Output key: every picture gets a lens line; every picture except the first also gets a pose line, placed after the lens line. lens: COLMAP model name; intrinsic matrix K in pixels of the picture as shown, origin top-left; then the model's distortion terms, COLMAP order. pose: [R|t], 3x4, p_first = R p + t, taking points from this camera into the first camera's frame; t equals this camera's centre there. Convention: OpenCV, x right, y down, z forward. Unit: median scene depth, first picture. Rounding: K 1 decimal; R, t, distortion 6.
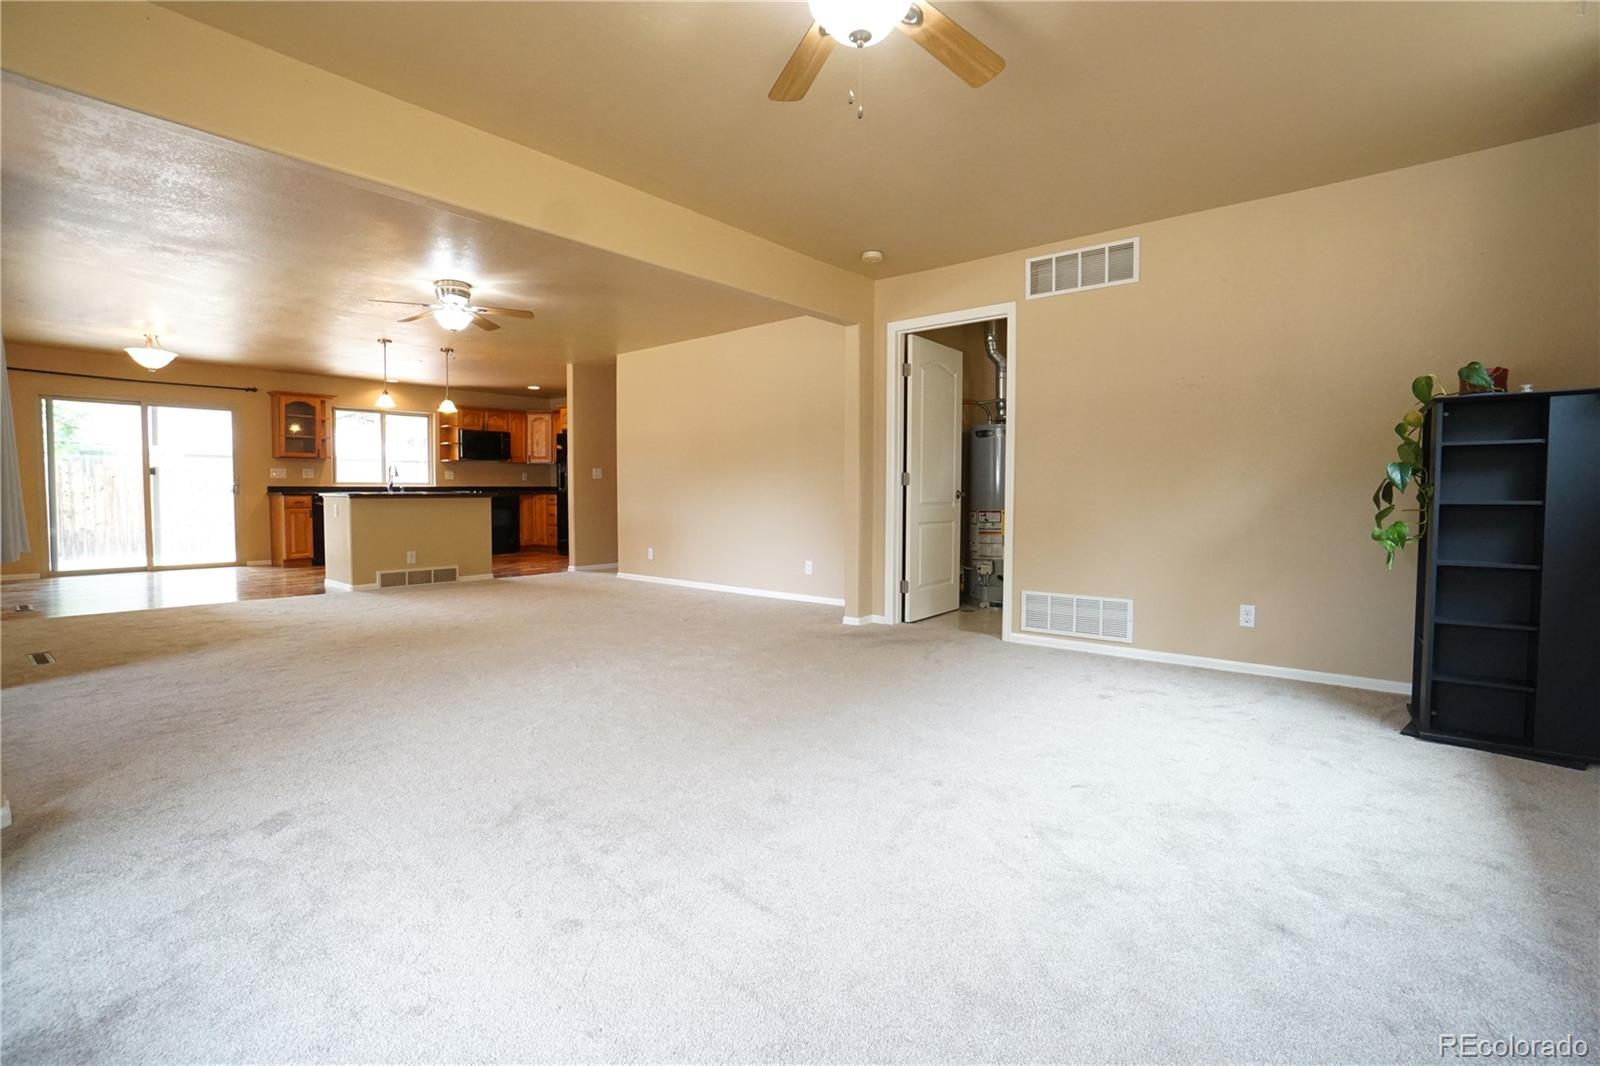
lens RADIAL K [[725.8, 0, 792.9], [0, 725.8, 536.8], [0, 0, 1]] dist [-0.061771, 0.019867]
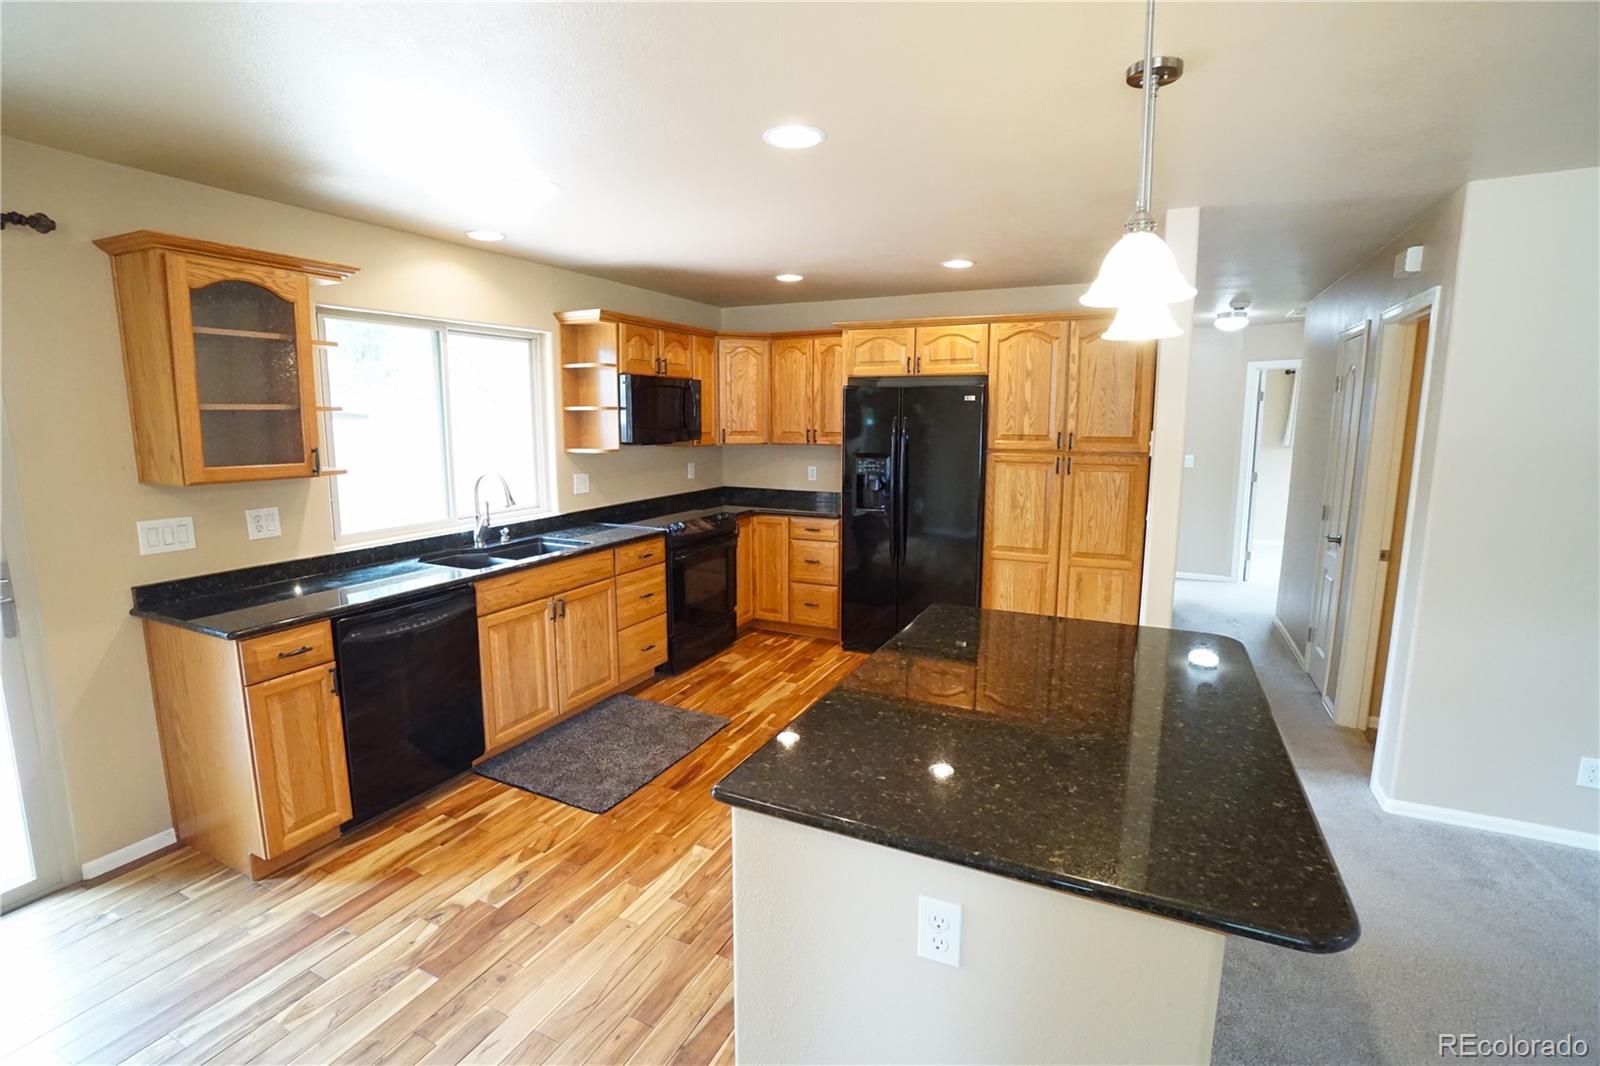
lens RADIAL K [[725.8, 0, 787.0], [0, 725.8, 536.3], [0, 0, 1]] dist [-0.061771, 0.019867]
pose [[0.971095, -0.043607, 0.234675, -0.582925], [0.020557, 0.994797, 0.099786, -0.119303], [-0.237806, -0.092078, 0.966939, 0.702563]]
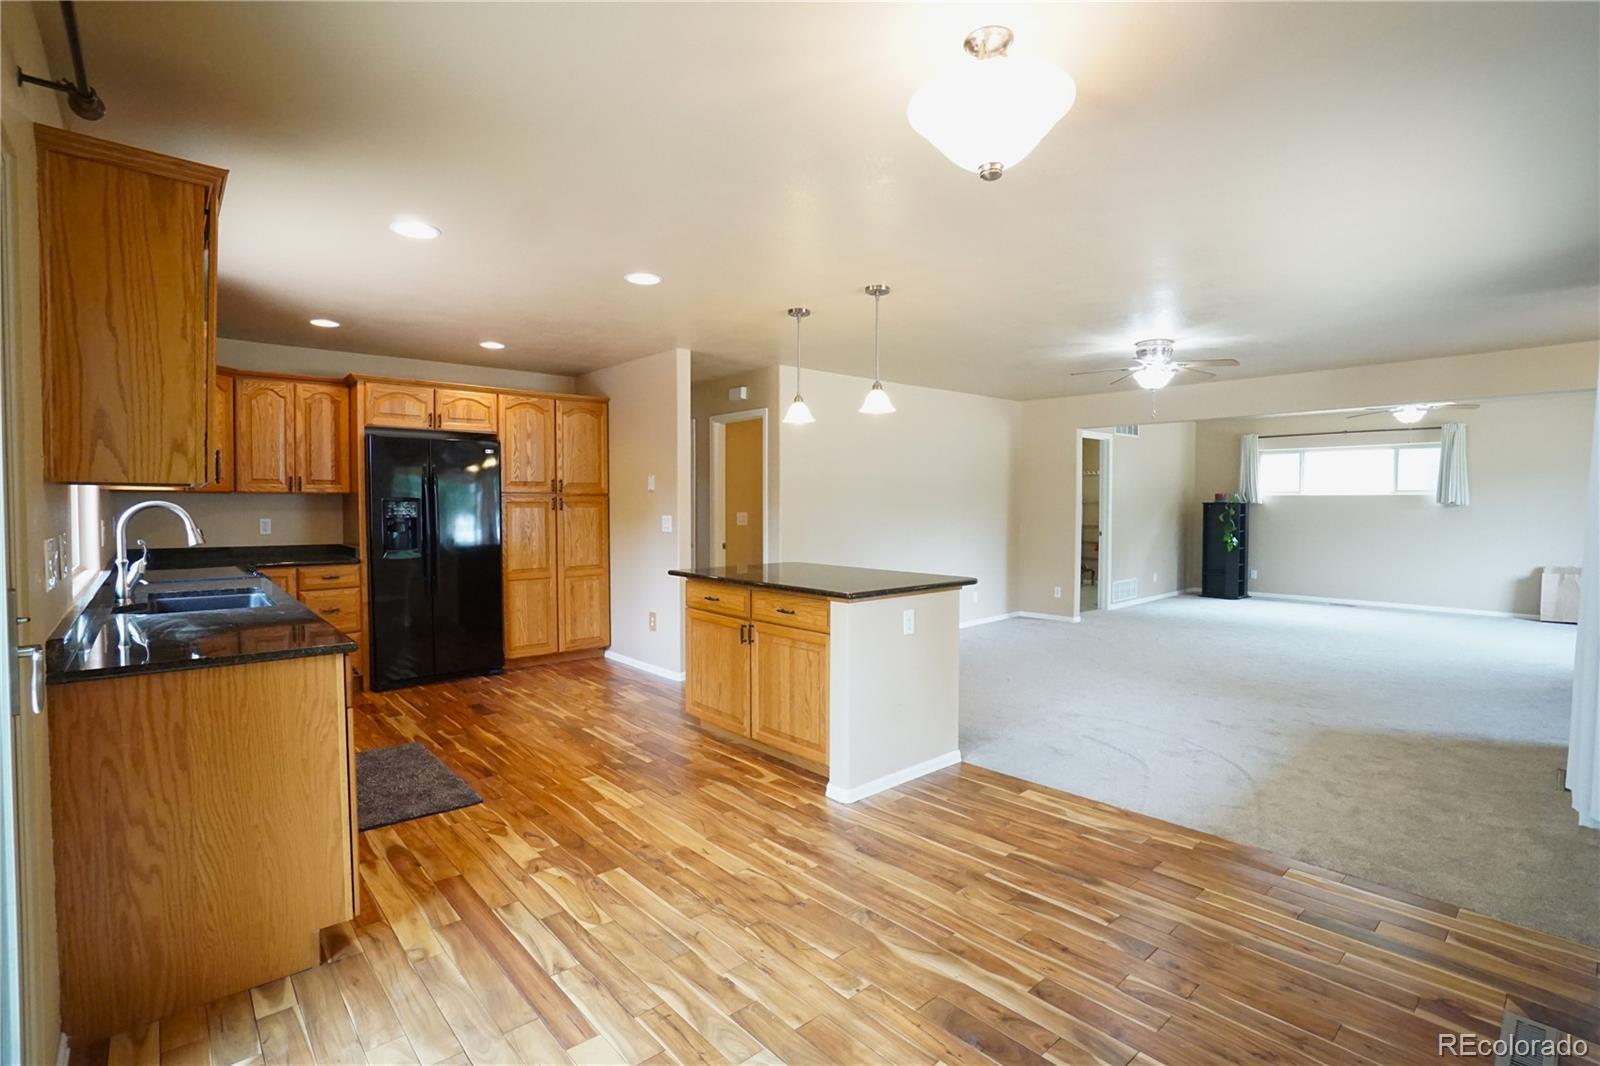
lens RADIAL K [[743.9, 0, 804.6], [0, 743.9, 537.5], [0, 0, 1]] dist [-0.065825, 0.020234]
pose [[0.140686, -0.051538, 0.988712, -0.938170], [0.062851, 0.997095, 0.043032, -0.098059], [-0.988057, 0.056087, 0.143516, 0.814976]]
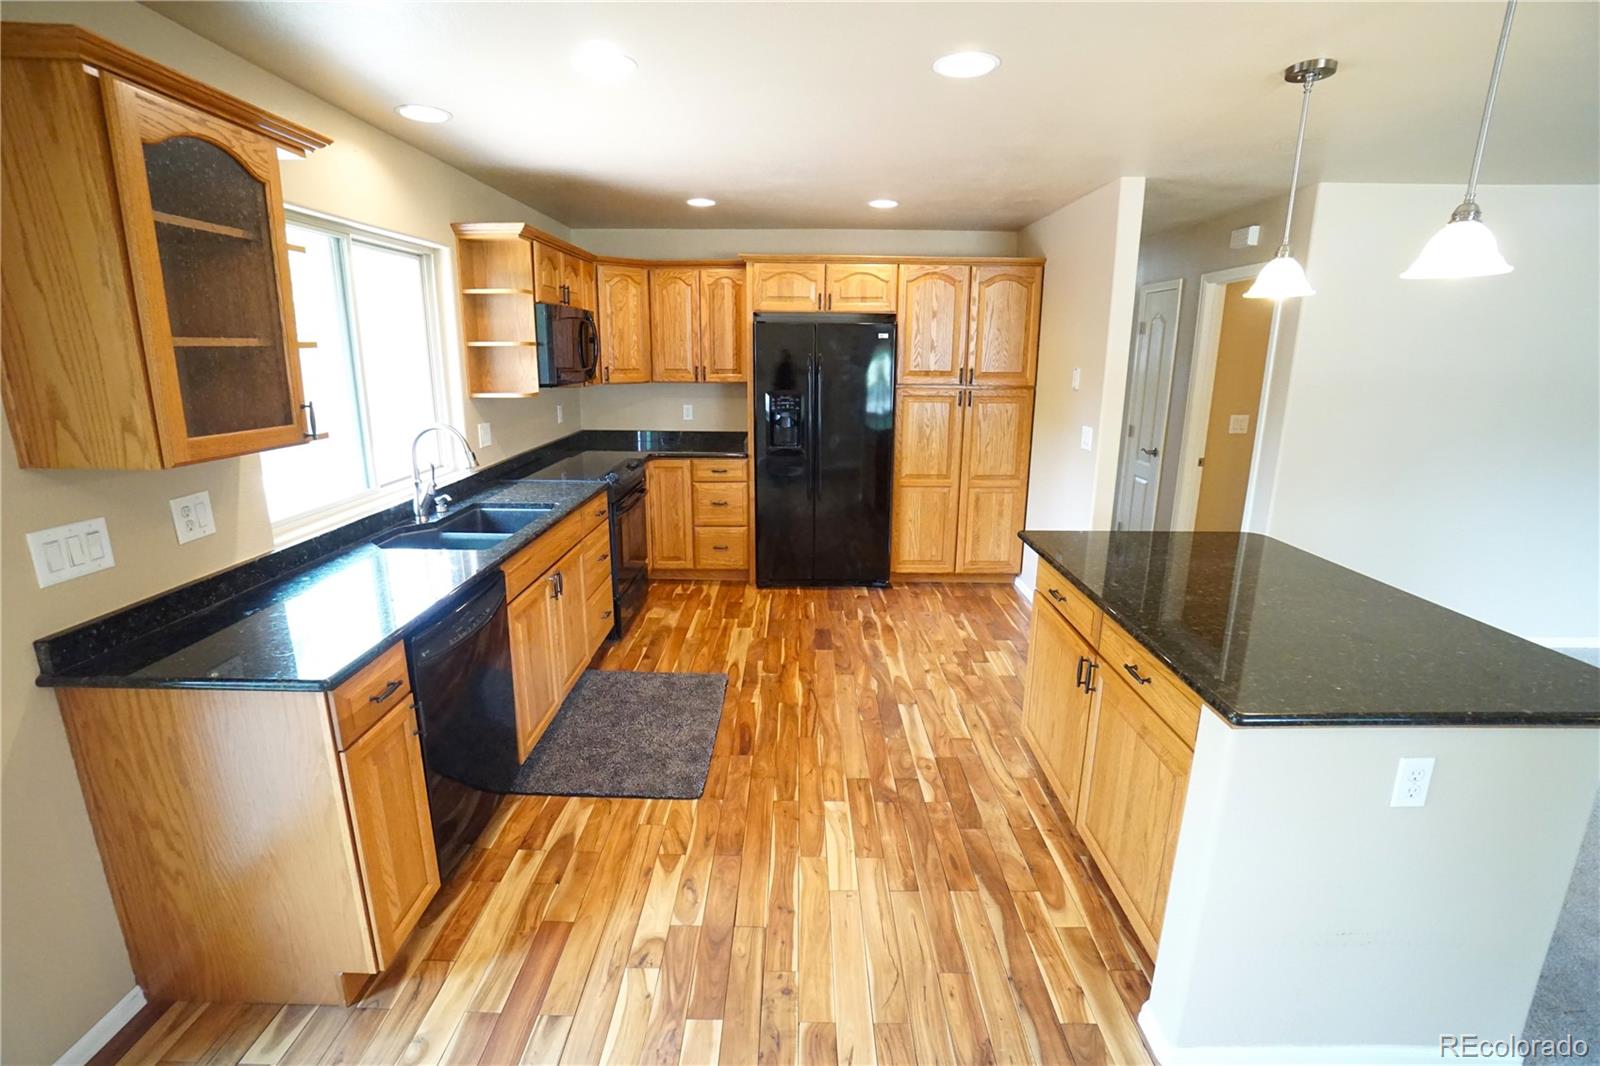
lens RADIAL K [[725.8, 0, 798.3], [0, 725.8, 522.9], [0, 0, 1]] dist [-0.061771, 0.019867]
pose [[0.768138, -0.150030, 0.622459, -0.737683], [0.040294, 0.981560, 0.186859, -0.129285], [-0.639015, -0.118452, 0.760019, 0.792111]]
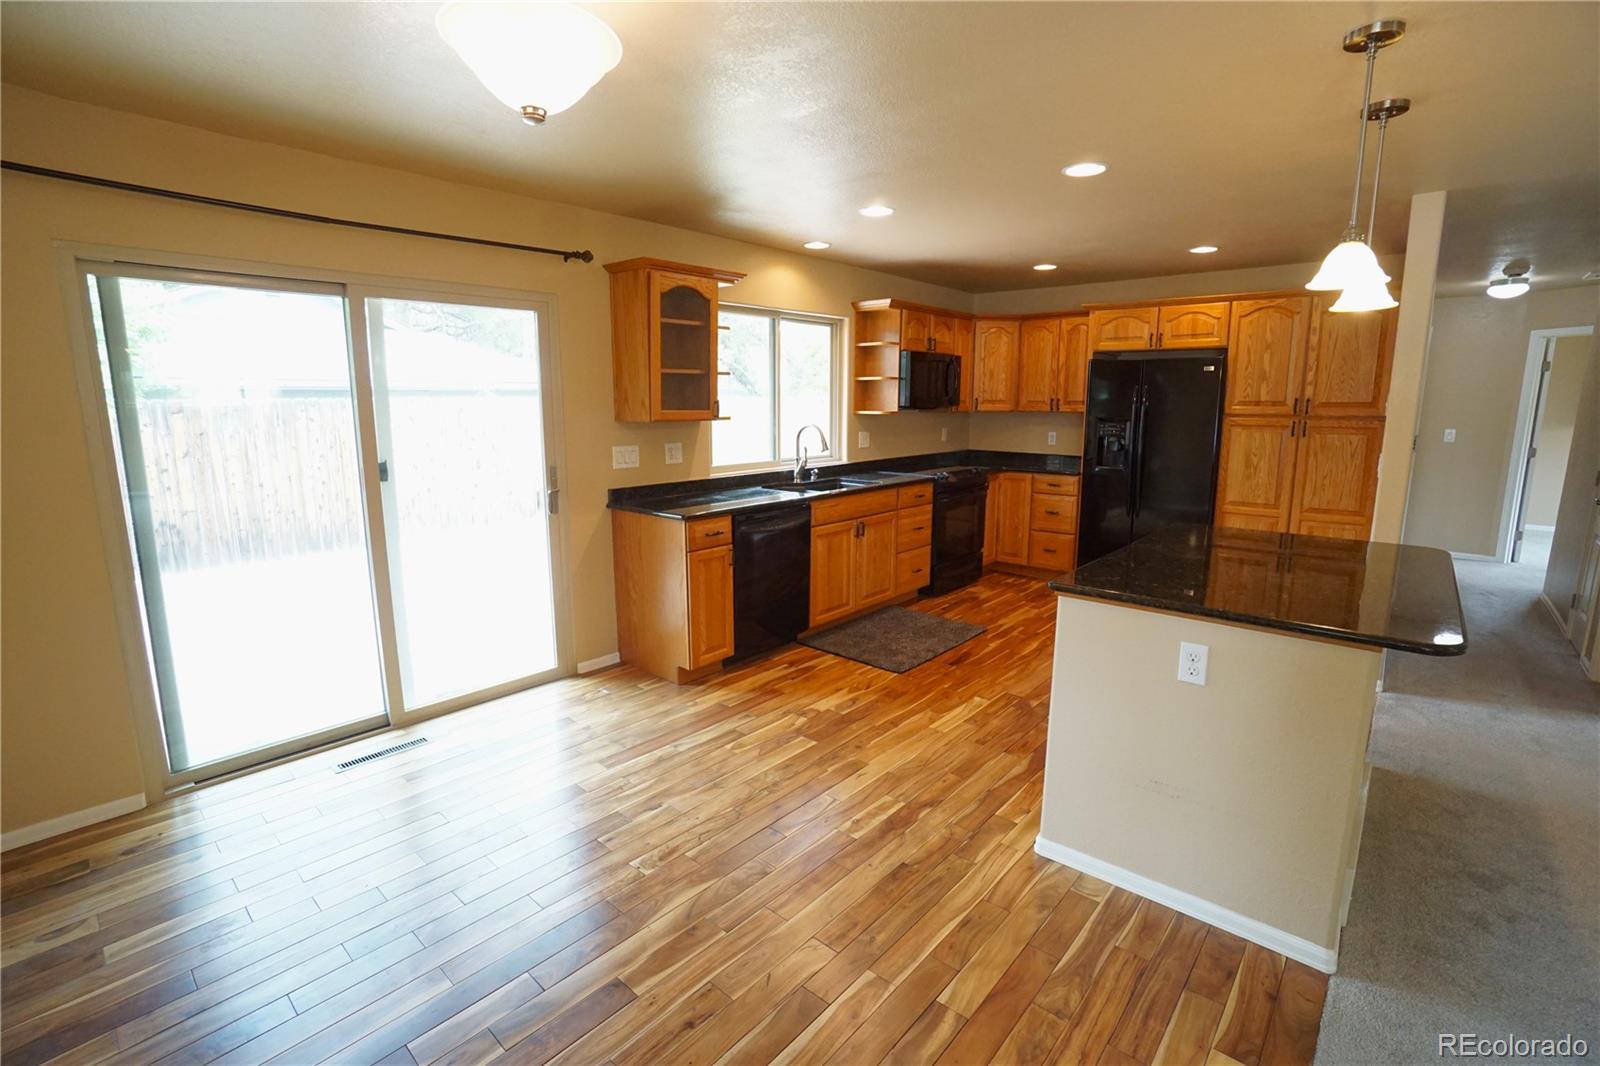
lens RADIAL K [[725.8, 0, 793.5], [0, 725.8, 524.4], [0, 0, 1]] dist [-0.061771, 0.019867]
pose [[0.999613, -0.002706, -0.027685, -0.649726], [0.005548, 0.994656, 0.103092, -0.099269], [0.027258, -0.103205, 0.994287, 0.588003]]
